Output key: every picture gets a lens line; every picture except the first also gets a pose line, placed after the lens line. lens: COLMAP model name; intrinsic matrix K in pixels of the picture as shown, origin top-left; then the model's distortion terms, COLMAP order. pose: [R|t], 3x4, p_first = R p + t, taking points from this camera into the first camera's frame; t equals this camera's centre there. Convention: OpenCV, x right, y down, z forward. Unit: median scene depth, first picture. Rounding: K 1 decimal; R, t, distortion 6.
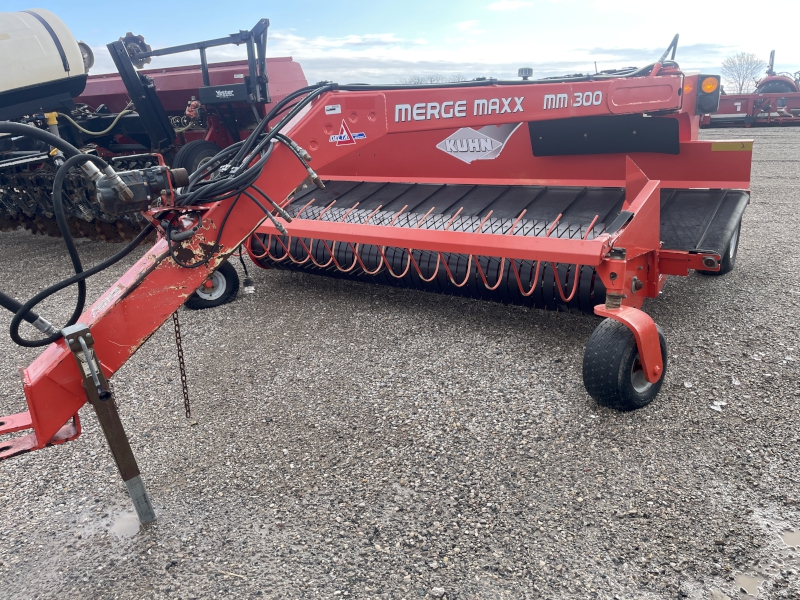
lens RADIAL K [[608.2, 0, 397.9], [0, 608.2, 299.3], [0, 0, 1]] dist [0.009234, 0.000398]
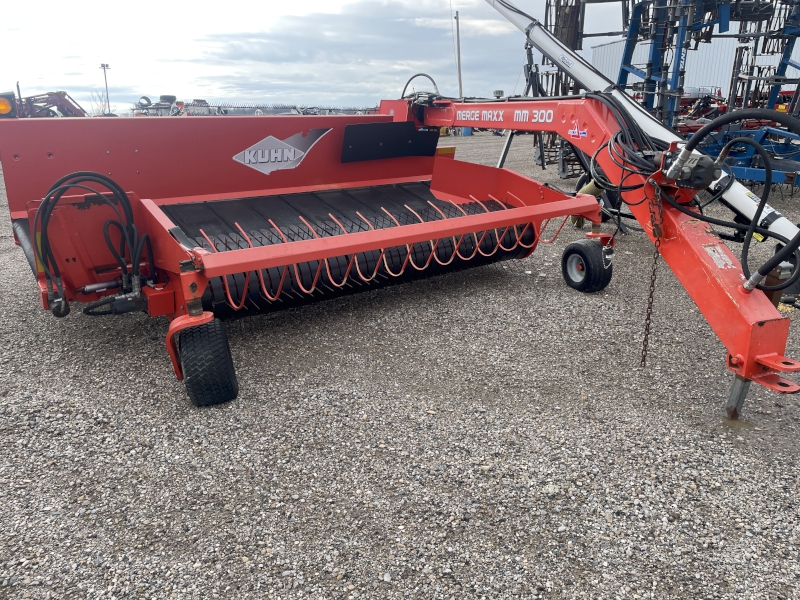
lens RADIAL K [[608.2, 0, 398.1], [0, 608.2, 300.8], [0, 0, 1]] dist [0.009234, 0.000398]
pose [[0.256298, -0.230970, 0.938597, -0.843520], [0.278304, 0.947546, 0.157177, -0.132914], [-0.925667, 0.220931, 0.307133, 0.580186]]
